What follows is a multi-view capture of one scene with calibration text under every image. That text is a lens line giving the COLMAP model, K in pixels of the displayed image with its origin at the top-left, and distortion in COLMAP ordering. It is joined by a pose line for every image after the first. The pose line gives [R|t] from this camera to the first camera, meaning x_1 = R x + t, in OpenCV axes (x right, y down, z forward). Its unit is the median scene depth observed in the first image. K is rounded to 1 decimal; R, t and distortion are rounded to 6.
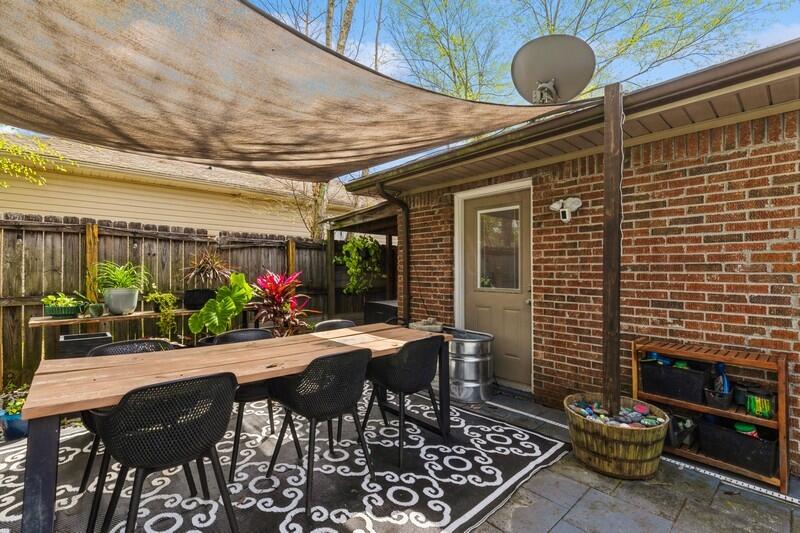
lens RADIAL K [[366.2, 0, 402.9], [0, 366.2, 268.9], [0, 0, 1]] dist [-0.007223, -0.000446]
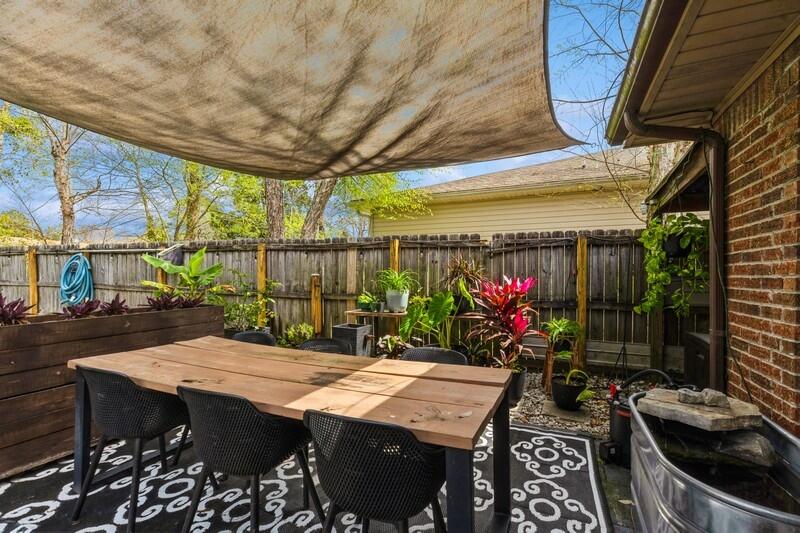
lens RADIAL K [[353.0, 0, 407.3], [0, 353.0, 268.4], [0, 0, 1]] dist [0.003225, 0.000174]
pose [[0.417191, -0.020743, -0.908582, 0.254471], [0.001769, 0.999756, -0.022013, 0.004725], [0.908817, 0.007576, 0.417126, 0.454562]]
